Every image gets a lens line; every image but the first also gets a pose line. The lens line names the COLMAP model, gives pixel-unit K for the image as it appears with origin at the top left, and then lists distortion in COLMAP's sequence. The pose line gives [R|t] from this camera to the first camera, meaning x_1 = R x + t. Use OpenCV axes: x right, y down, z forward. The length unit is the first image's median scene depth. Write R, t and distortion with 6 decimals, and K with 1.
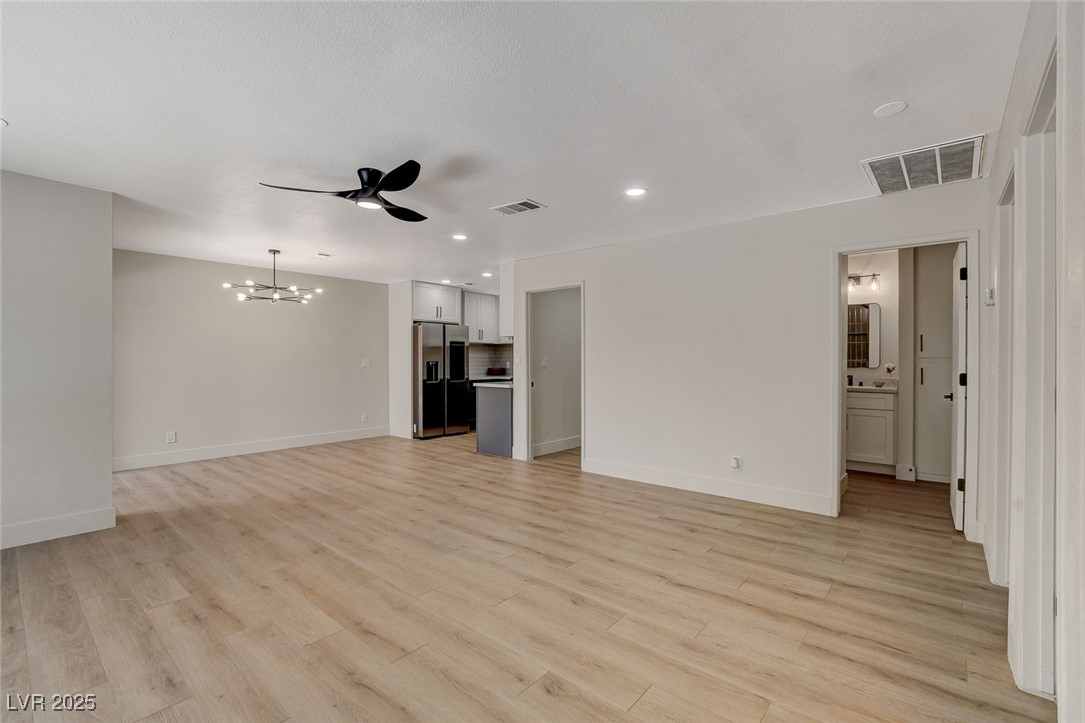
lens RADIAL K [[476.6, 0, 540.8], [0, 476.6, 362.1], [0, 0, 1]] dist [-0.017261, 0.000798]
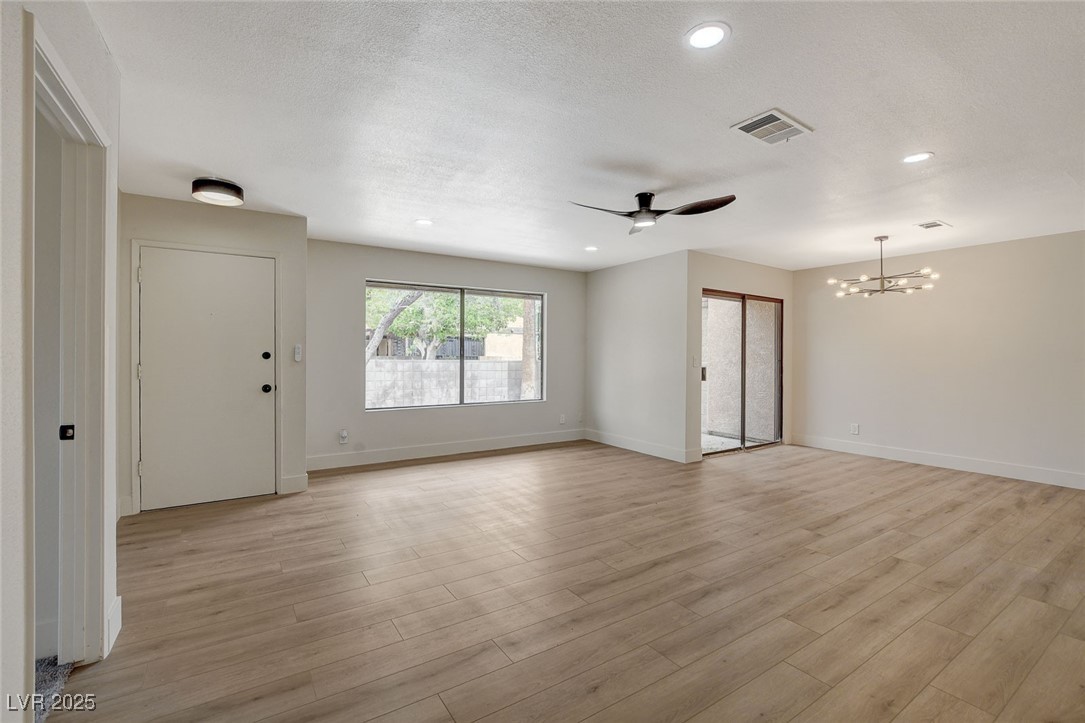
lens RADIAL K [[476.6, 0, 540.8], [0, 476.6, 362.1], [0, 0, 1]] dist [-0.017261, 0.000798]
pose [[-0.277711, 0.010830, -0.960604, 0.790865], [-0.010549, 0.999842, 0.014323, -0.006474], [0.960607, 0.014111, -0.277552, 1.024324]]
